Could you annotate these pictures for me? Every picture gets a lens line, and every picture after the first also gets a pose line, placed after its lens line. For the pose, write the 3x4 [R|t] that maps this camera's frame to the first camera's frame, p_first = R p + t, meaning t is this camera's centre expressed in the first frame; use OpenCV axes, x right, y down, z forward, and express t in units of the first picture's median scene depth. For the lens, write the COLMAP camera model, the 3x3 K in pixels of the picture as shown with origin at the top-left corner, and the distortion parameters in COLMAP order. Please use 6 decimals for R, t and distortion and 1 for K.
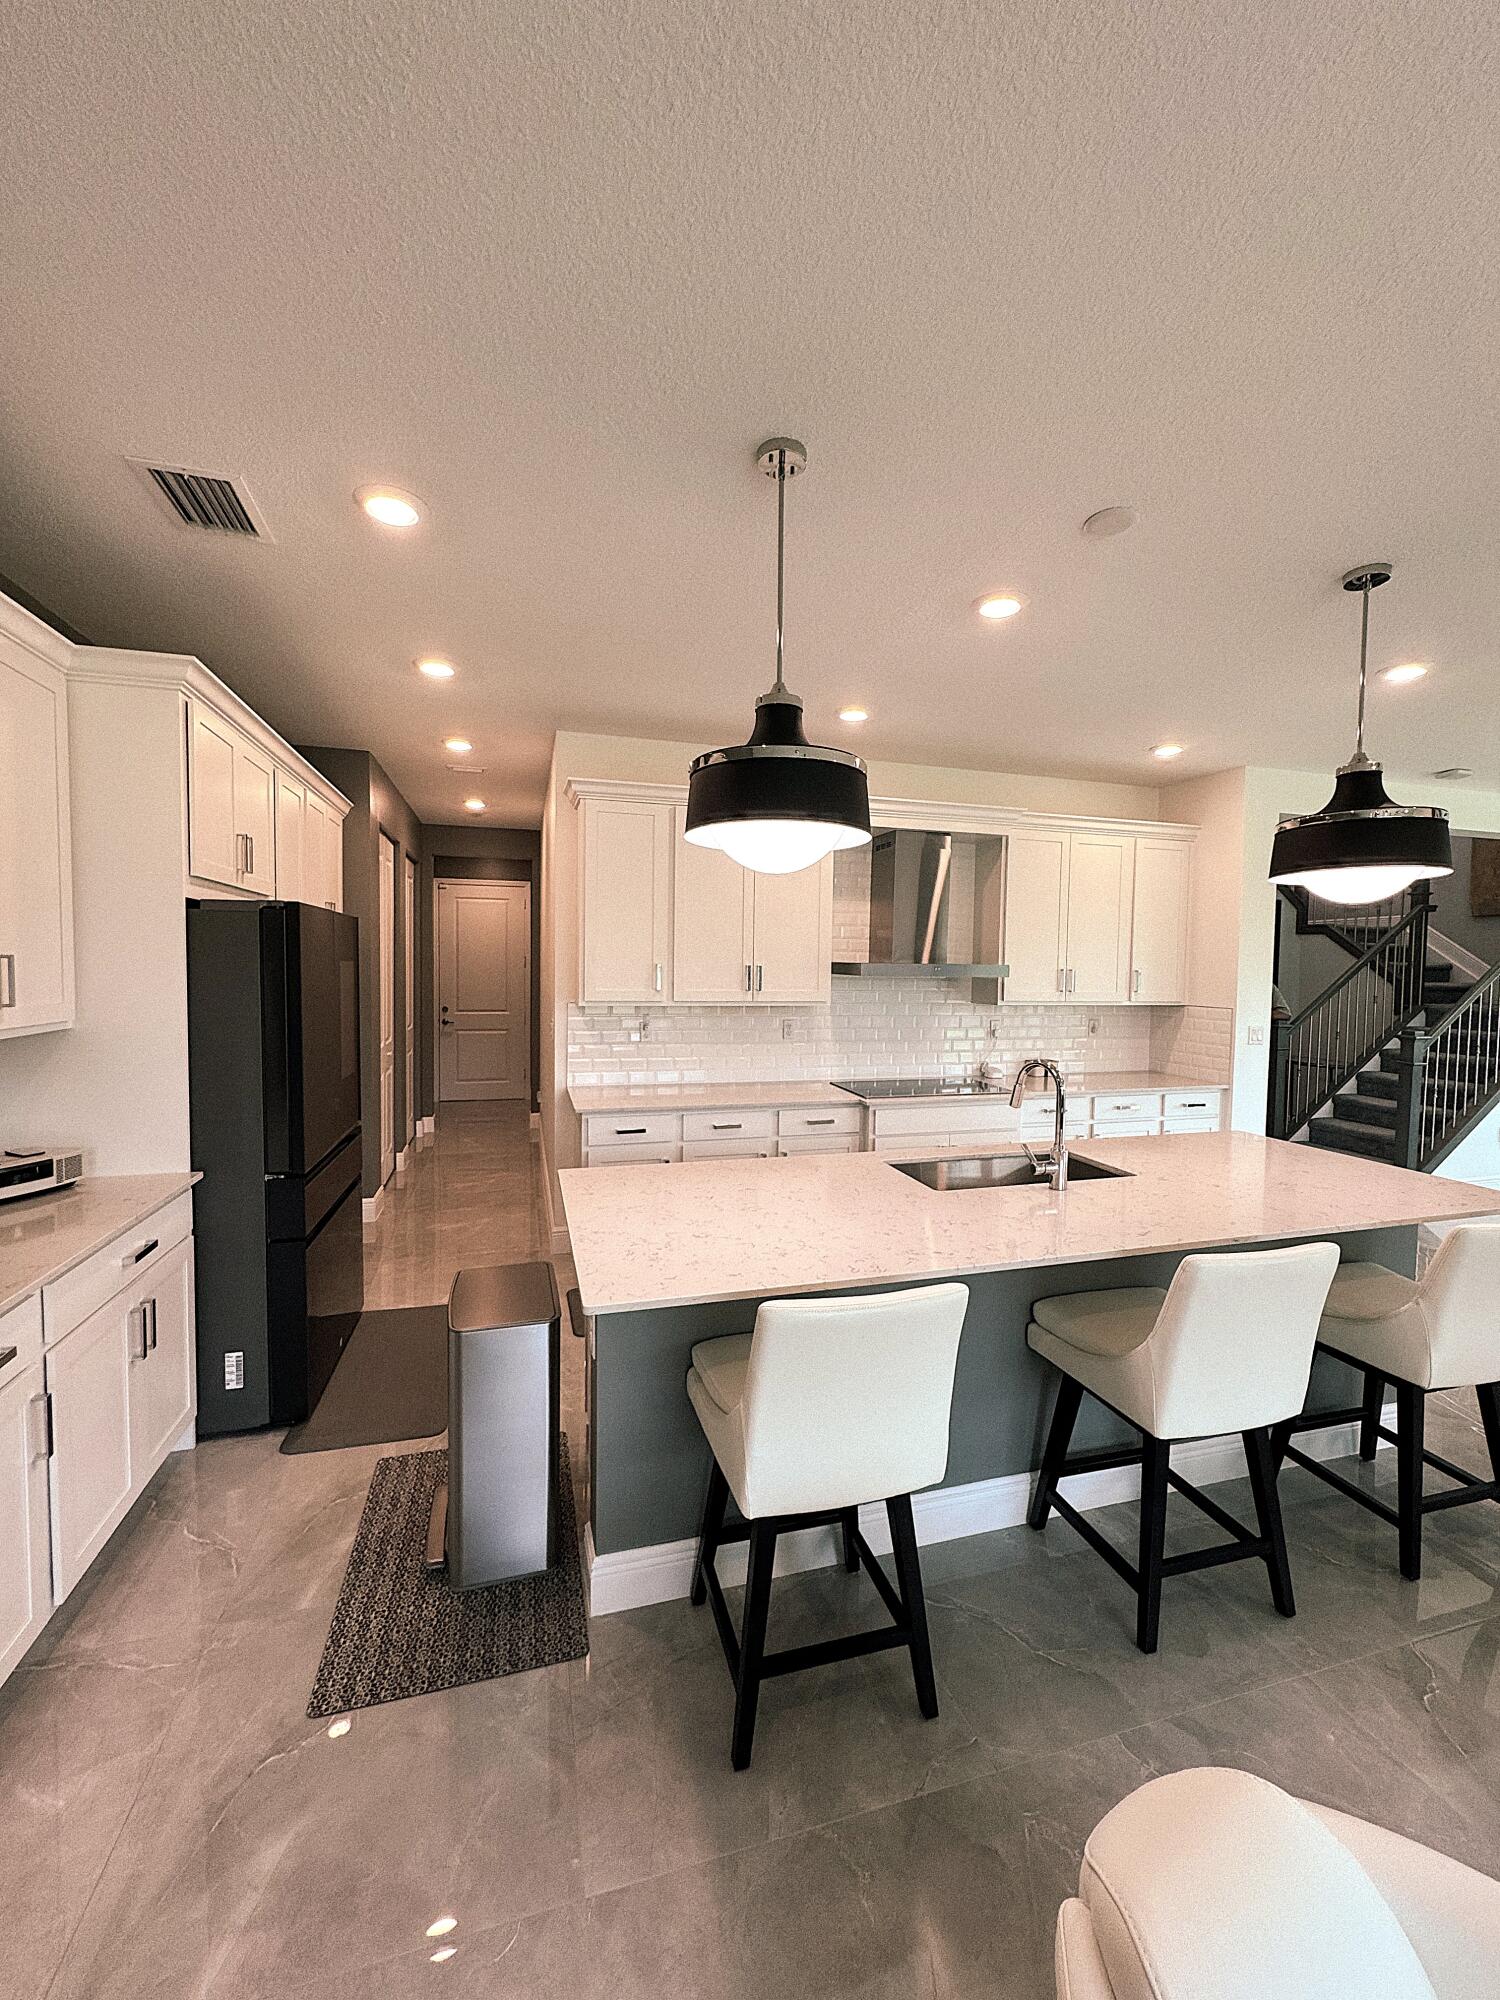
lens RADIAL K [[798.9, 0, 748.8], [0, 798.9, 998.7], [0, 0, 1]] dist [-0.004530, 0.000290]
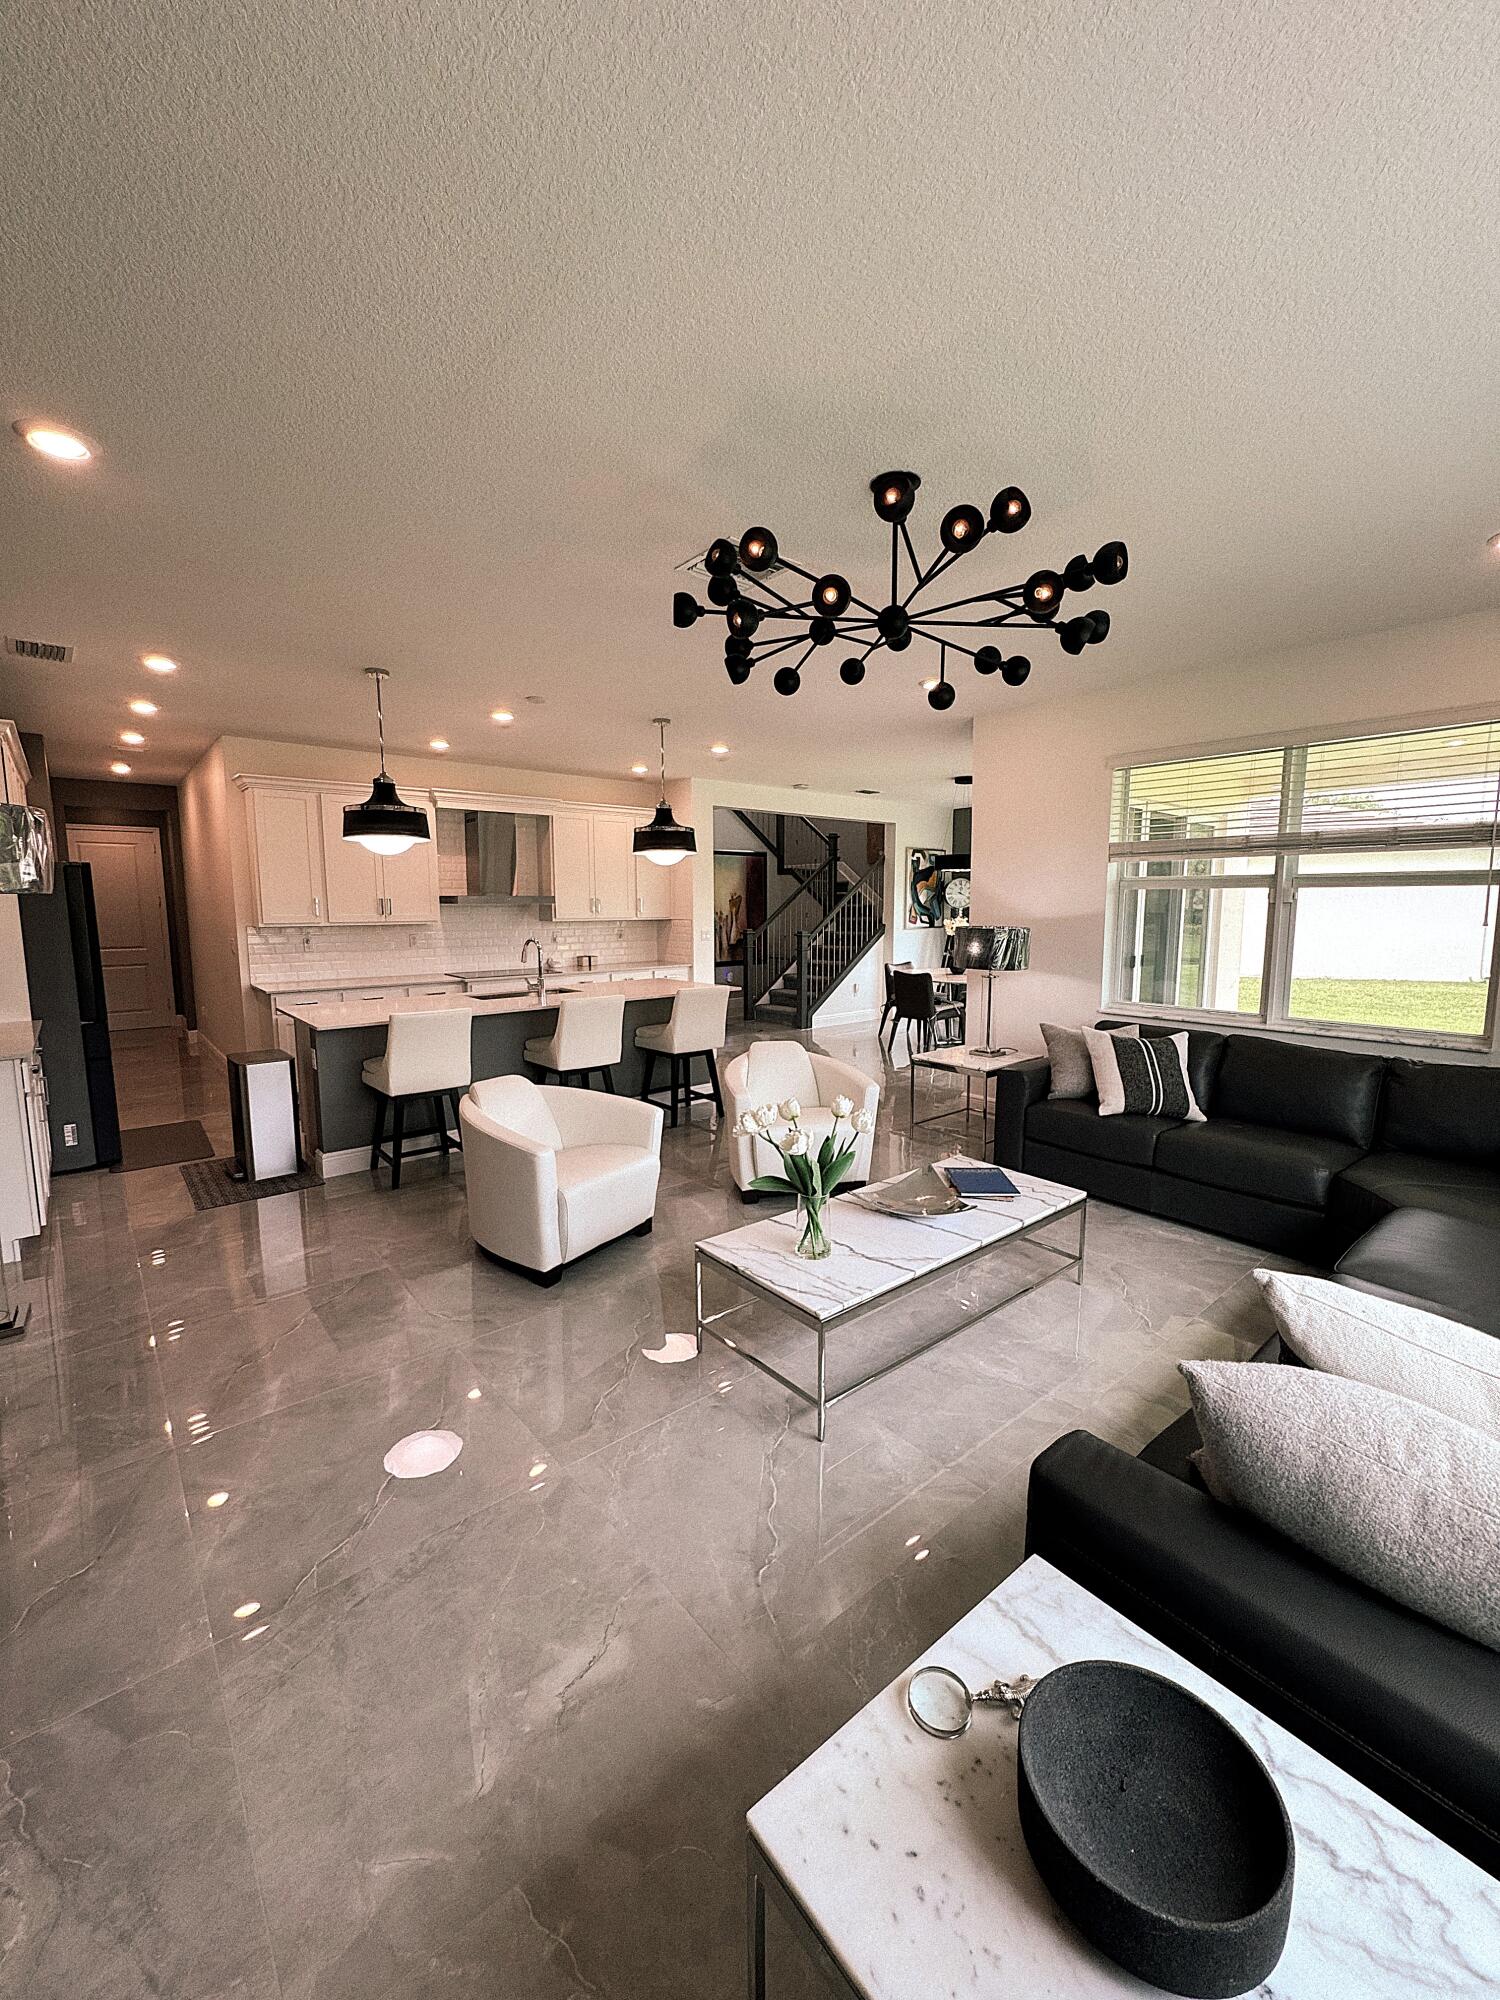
lens RADIAL K [[798.9, 0, 754.7], [0, 798.9, 996.9], [0, 0, 1]] dist [-0.004530, 0.000290]
pose [[0.909365, -0.065801, 0.410762, 0.009842], [0.034764, 0.995977, 0.082587, 0.041422], [-0.414544, -0.060823, 0.907995, -0.648982]]
